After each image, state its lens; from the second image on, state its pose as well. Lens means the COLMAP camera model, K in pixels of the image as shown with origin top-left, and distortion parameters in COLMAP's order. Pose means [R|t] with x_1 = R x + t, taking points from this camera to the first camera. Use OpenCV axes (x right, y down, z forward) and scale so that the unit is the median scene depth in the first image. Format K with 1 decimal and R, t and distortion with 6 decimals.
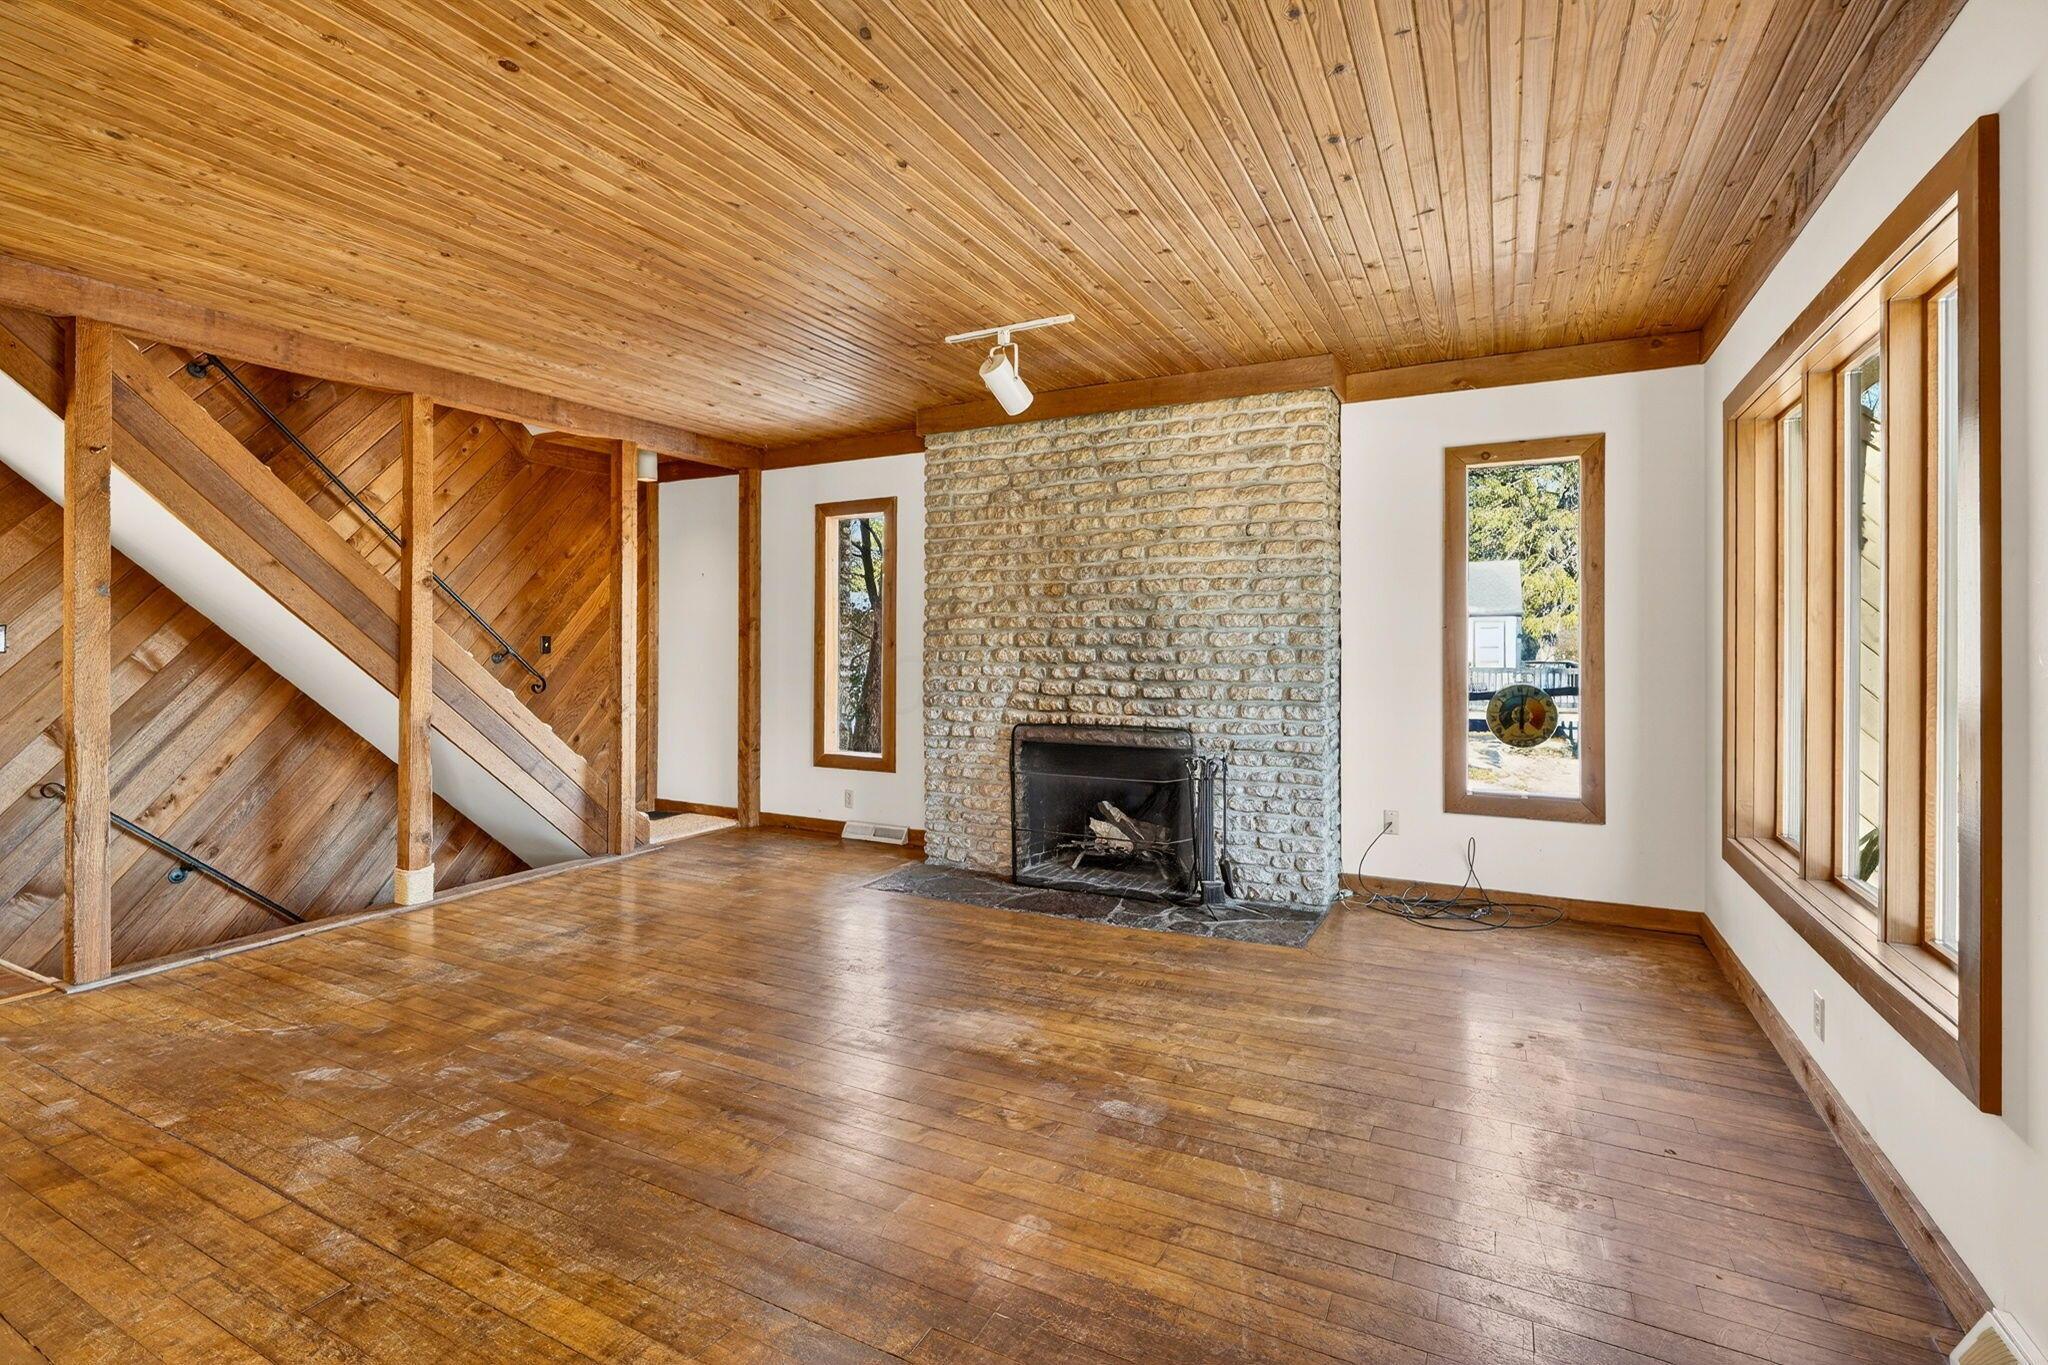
lens RADIAL K [[930.1, 0, 1009.4], [0, 930.1, 648.7], [0, 0, 1]] dist [0.000302, 0.000842]
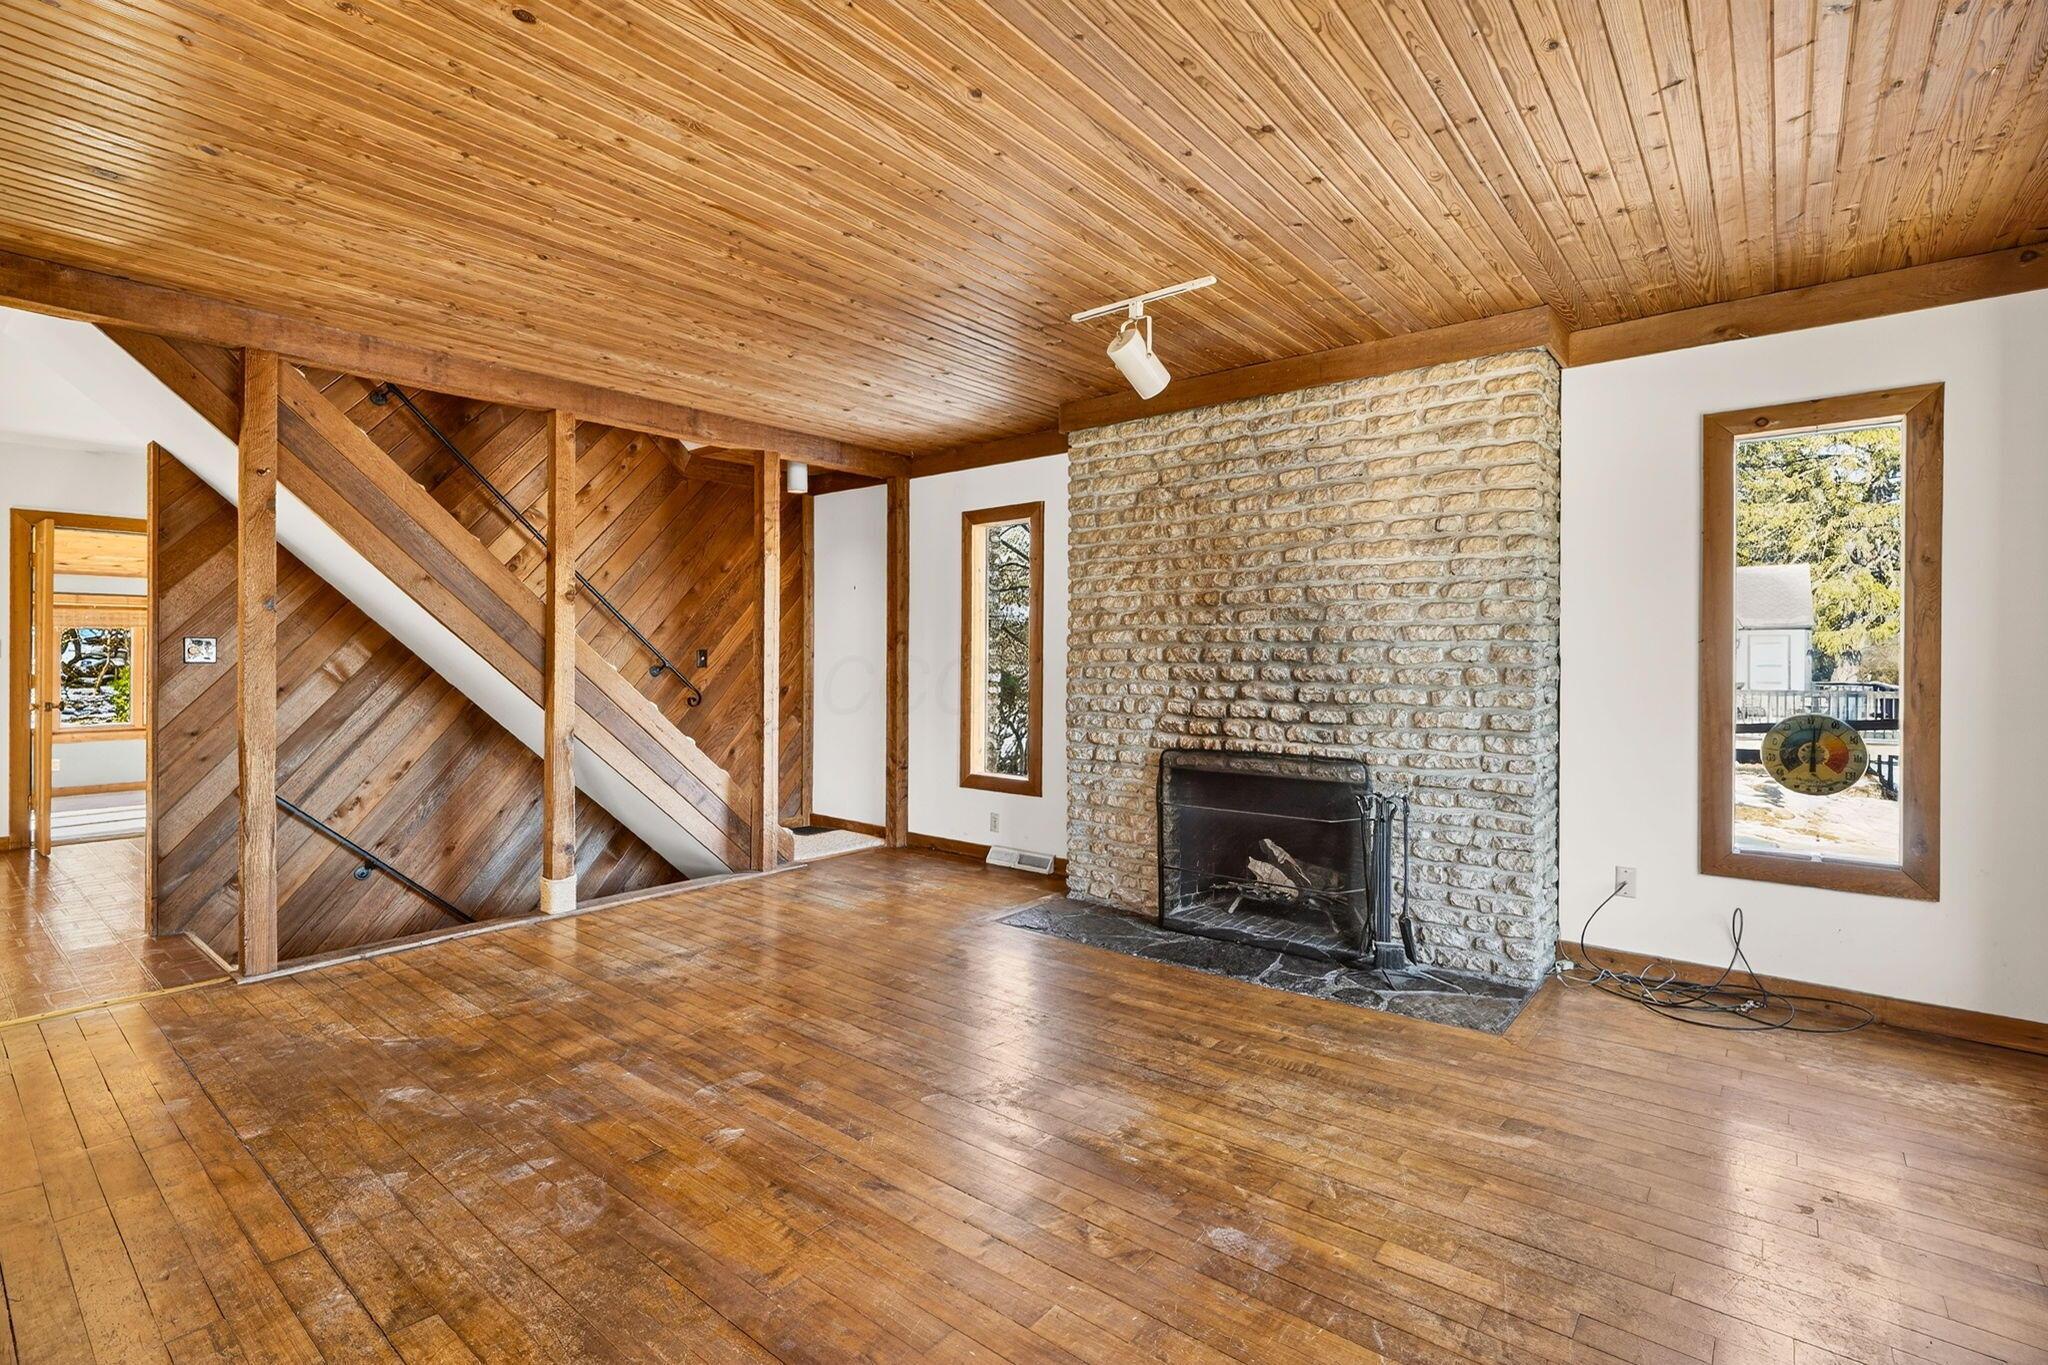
lens RADIAL K [[933.4, 0, 1016.3], [0, 933.4, 665.0], [0, 0, 1]] dist [-0.003288, 0.002971]
pose [[0.979442, 0.005795, -0.201641, 0.055443], [-0.005491, 0.999983, 0.002067, -0.001230], [0.201649, -0.000917, 0.979457, 0.102494]]
